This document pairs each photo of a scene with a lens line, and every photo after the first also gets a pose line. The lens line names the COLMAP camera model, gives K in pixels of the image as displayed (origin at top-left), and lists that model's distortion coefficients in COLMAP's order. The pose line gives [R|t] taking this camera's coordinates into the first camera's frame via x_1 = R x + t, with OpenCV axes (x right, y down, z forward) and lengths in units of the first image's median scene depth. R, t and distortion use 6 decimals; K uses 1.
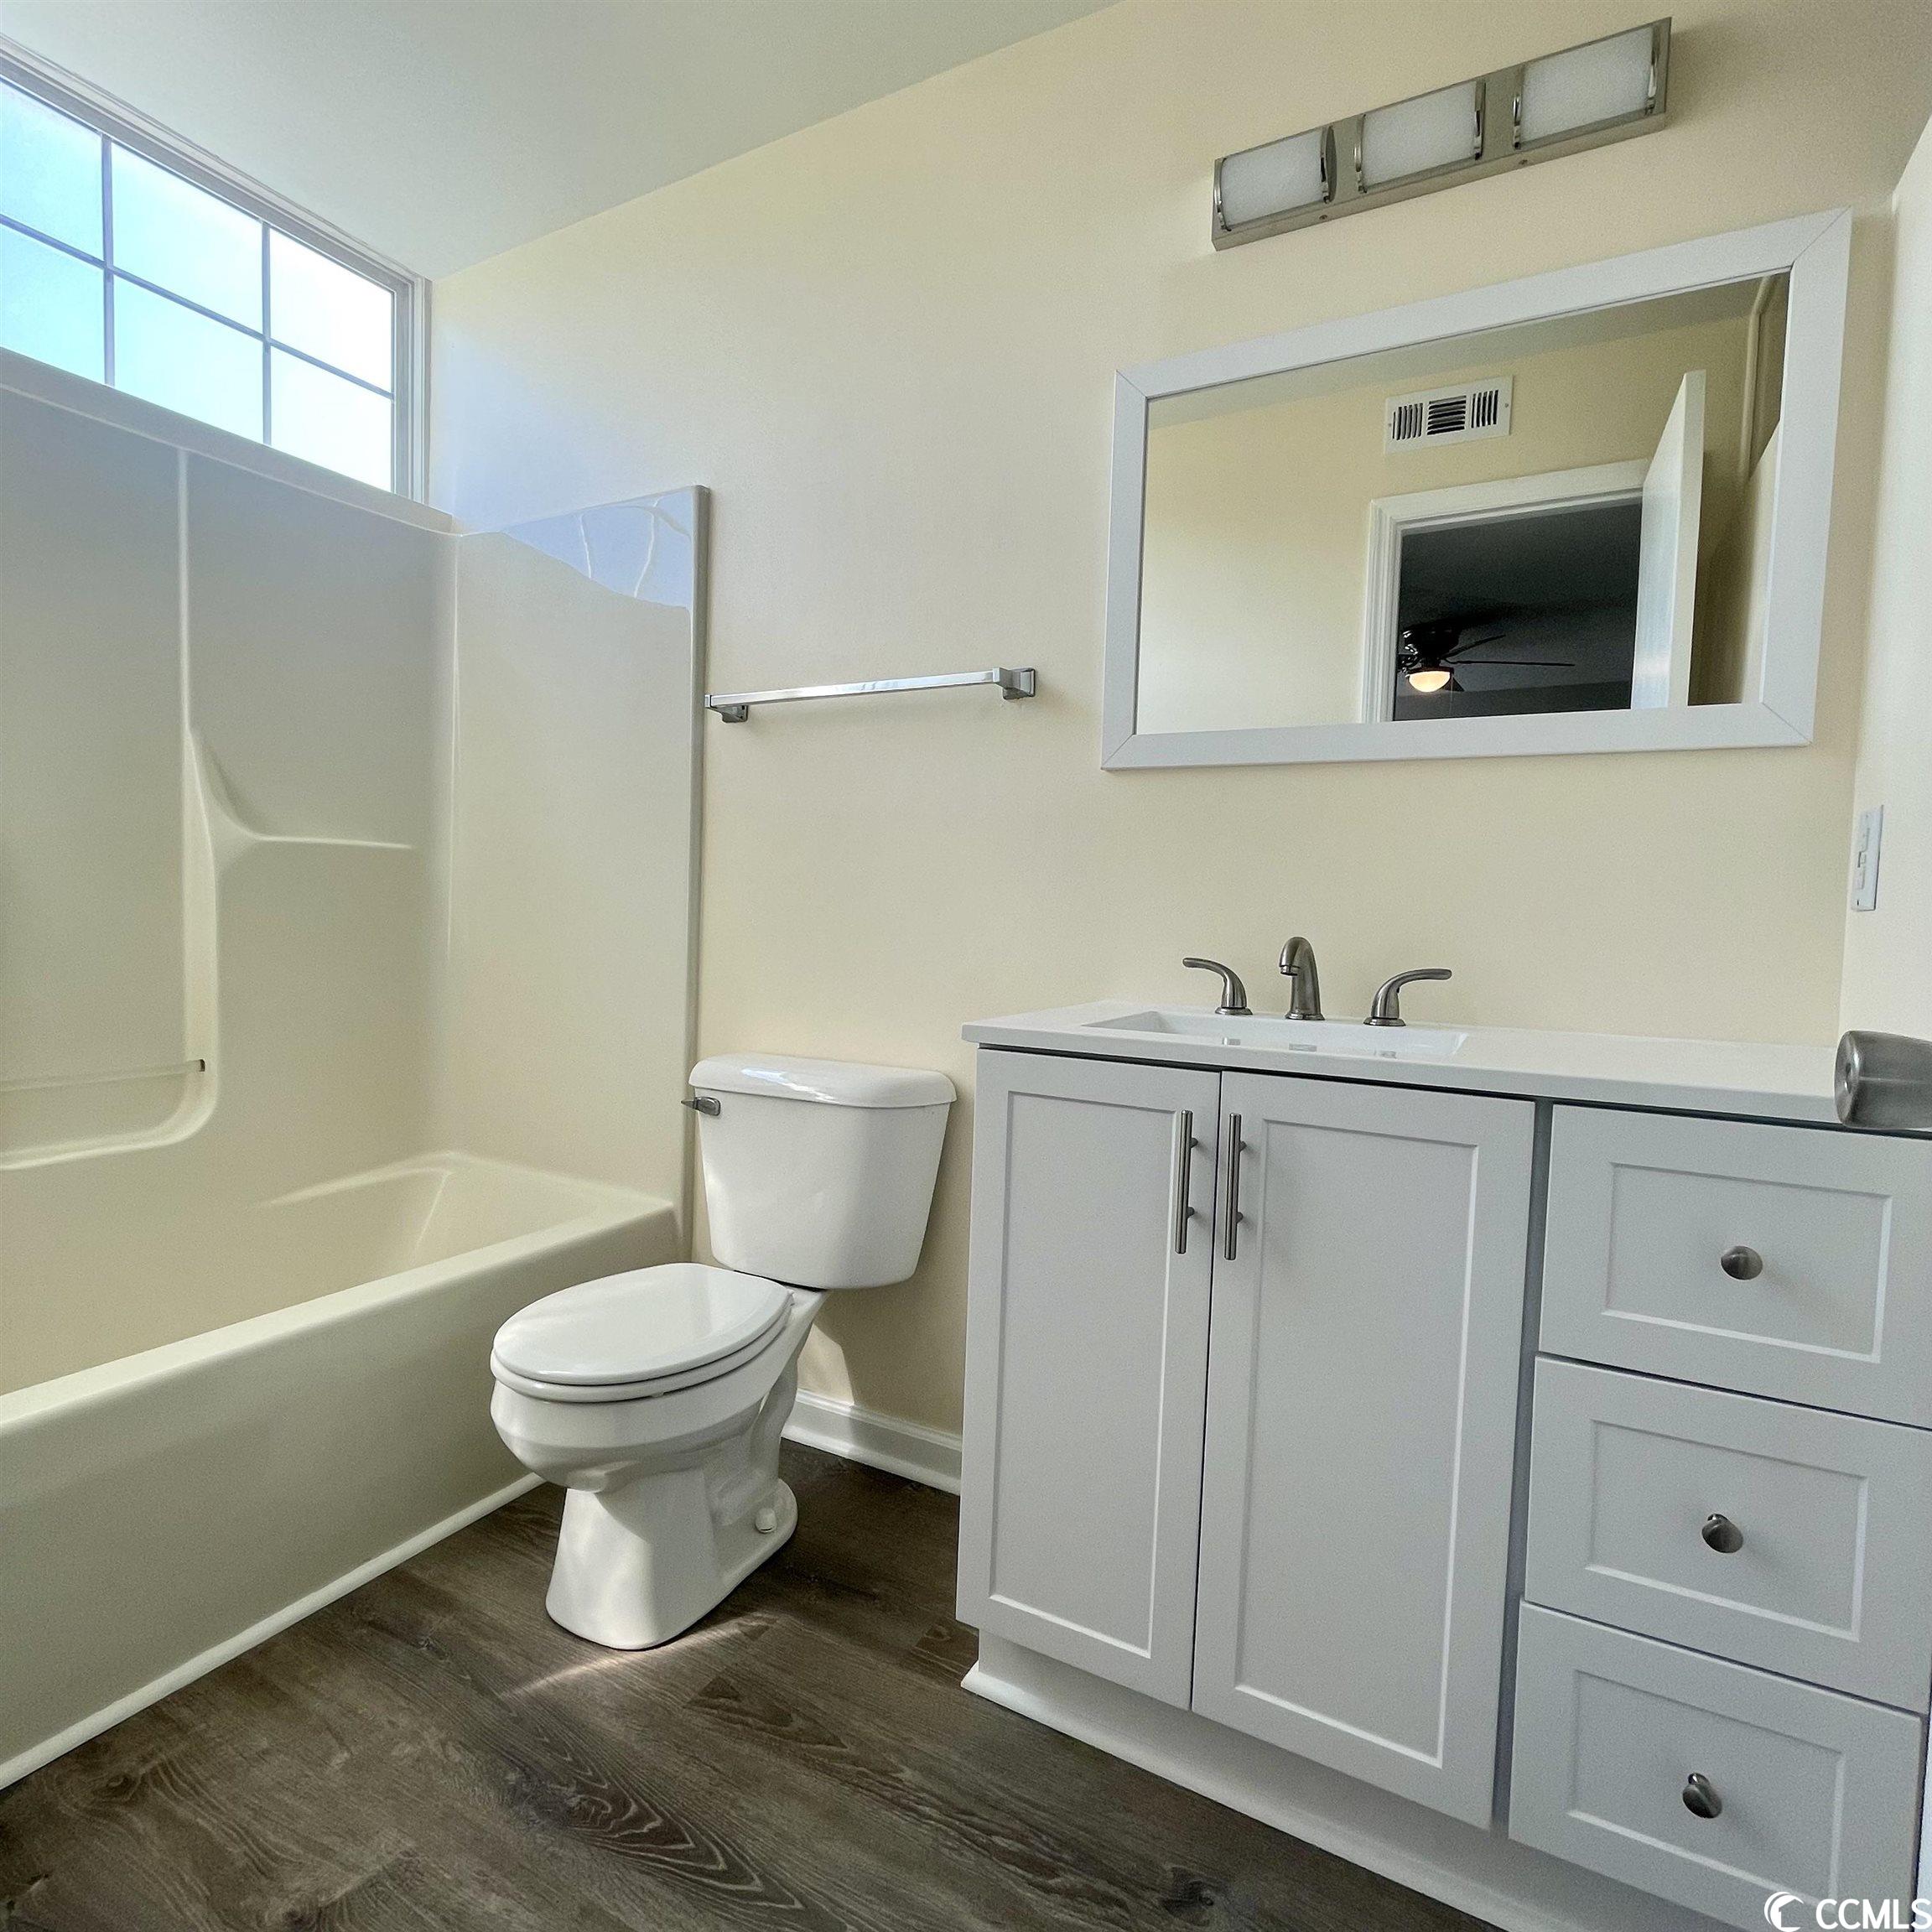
lens RADIAL K [[1070.1, 0, 962.5], [0, 1070.1, 963.0], [0, 0, 1]] dist [-0.001427, -0.004367]
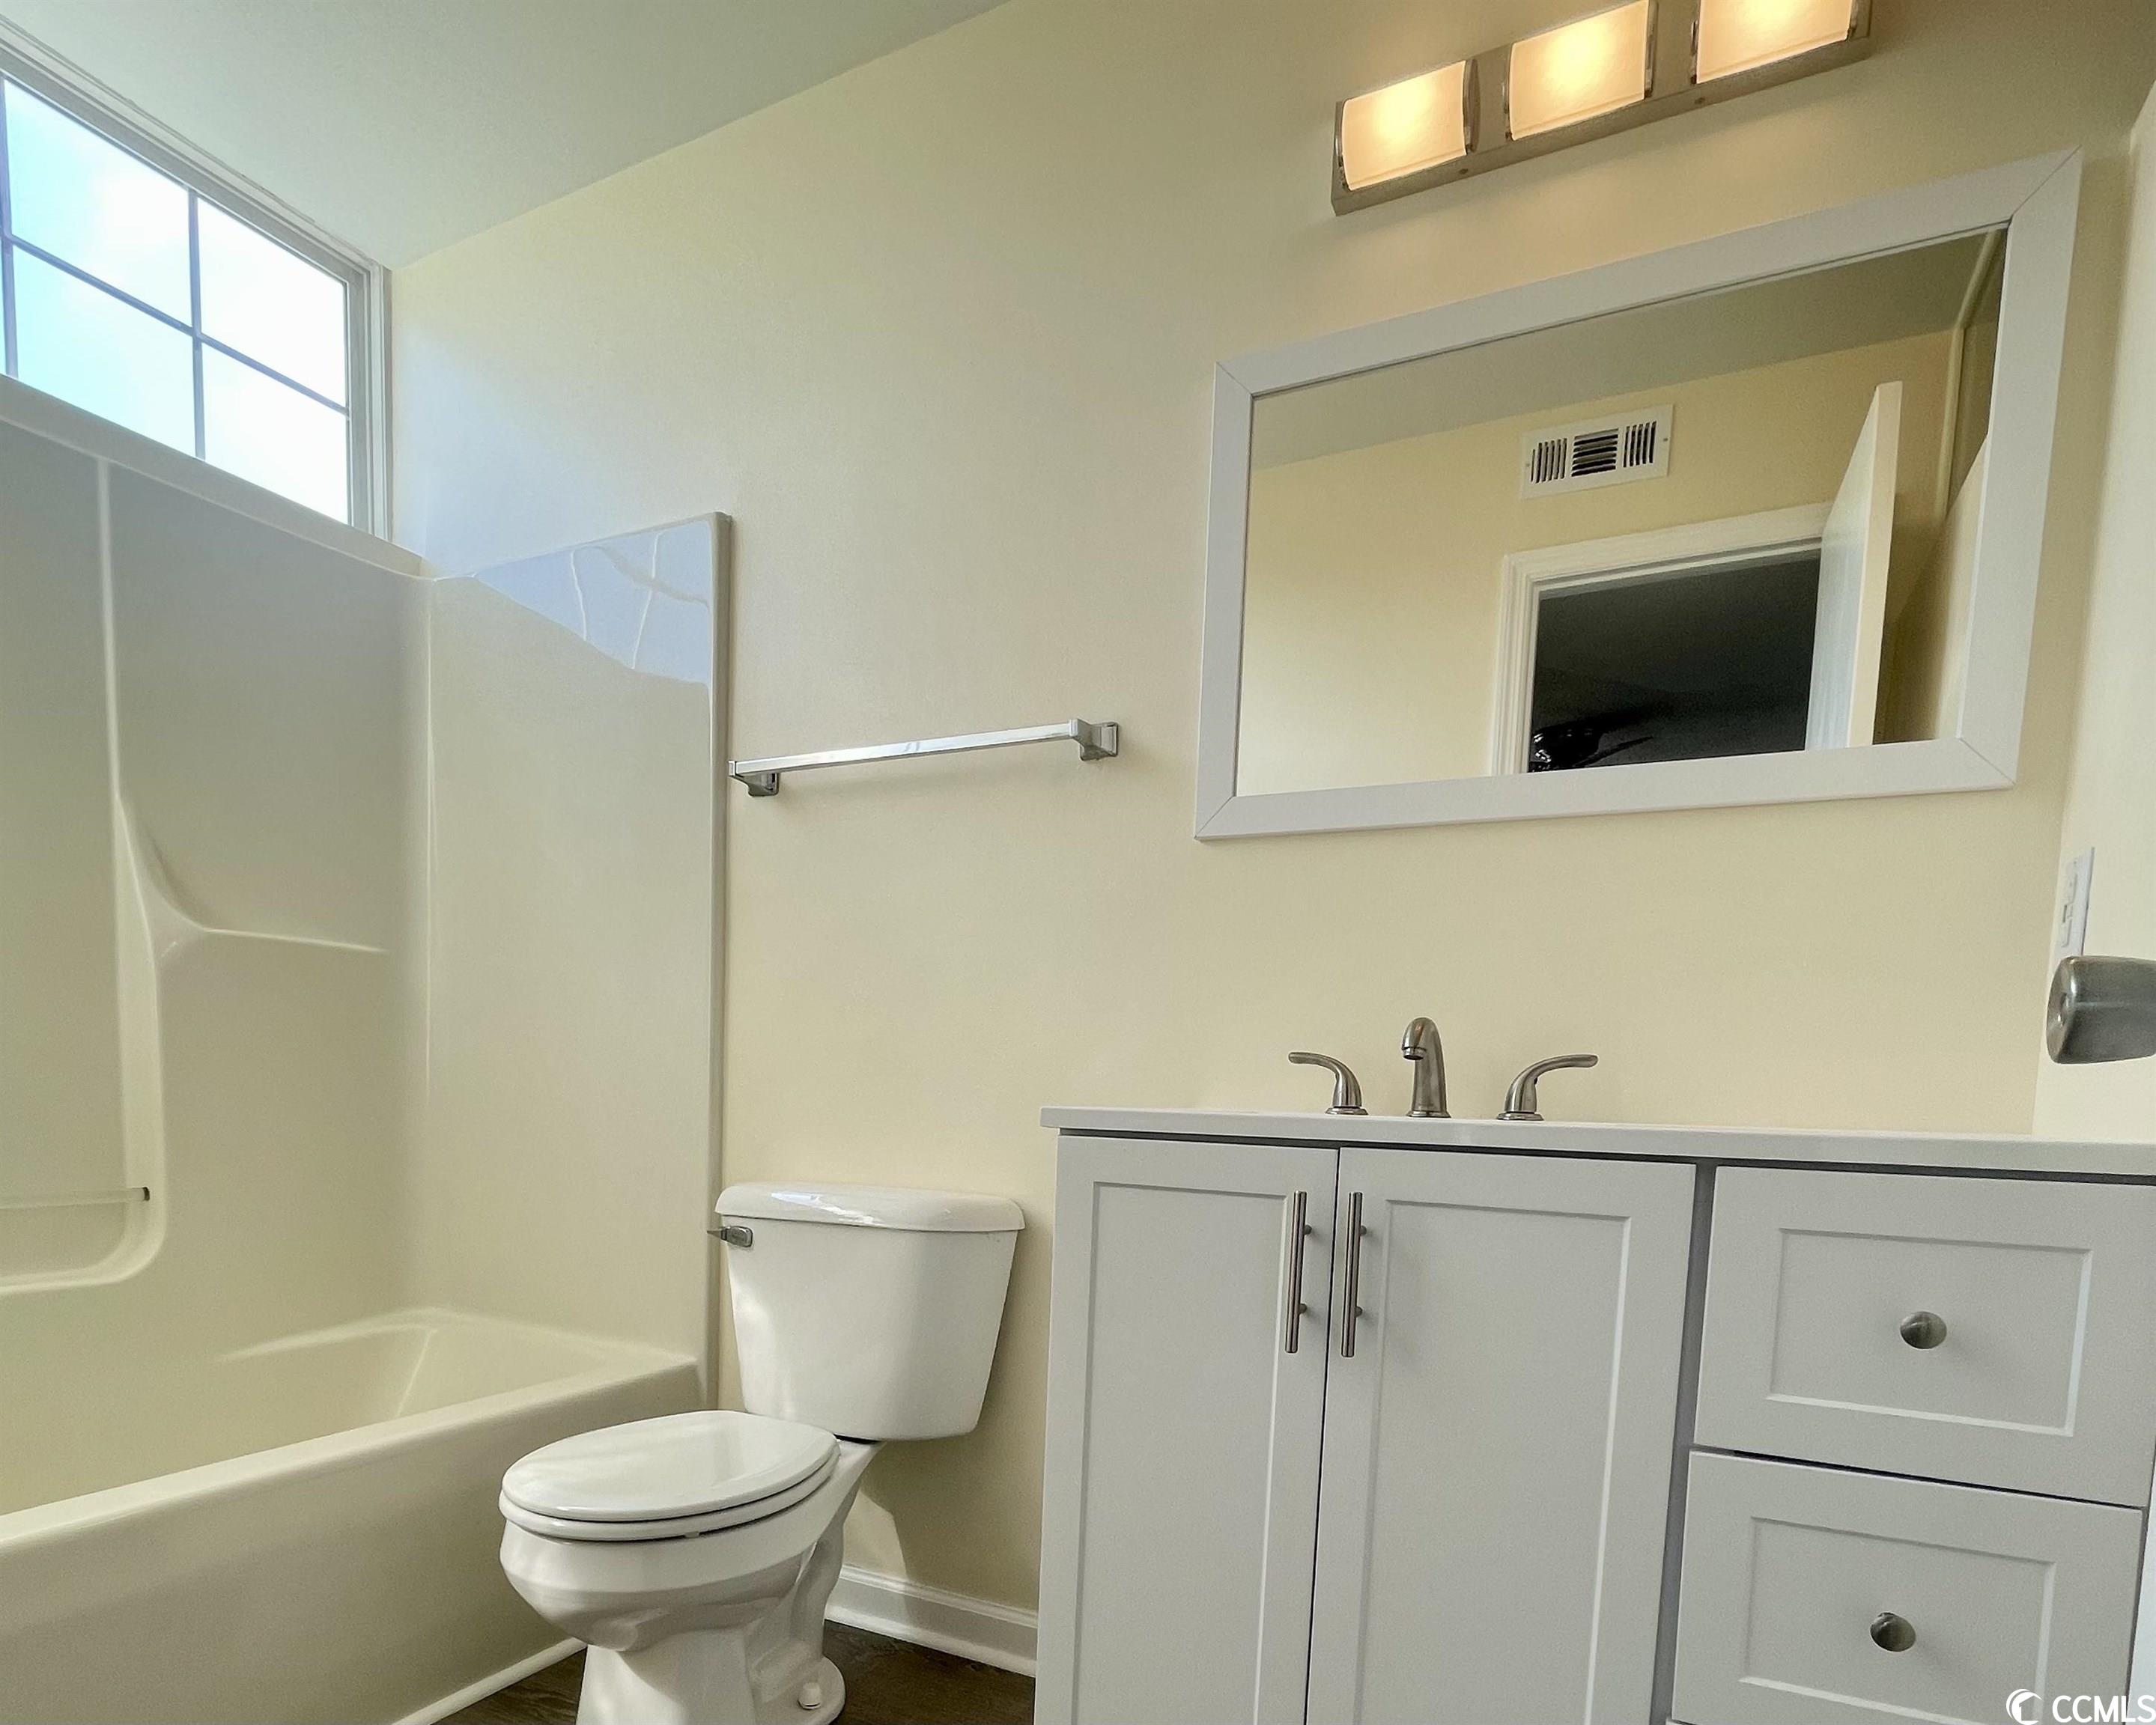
lens RADIAL K [[1193.6, 0, 1114.4], [0, 1193.6, 884.7], [0, 0, 1]] dist [-0.002099, -0.004190]
pose [[0.999879, 0.000765, 0.015507, 0.051201], [-0.001380, 0.999213, 0.039653, -0.186642], [-0.015464, -0.039670, 0.999093, 0.040198]]
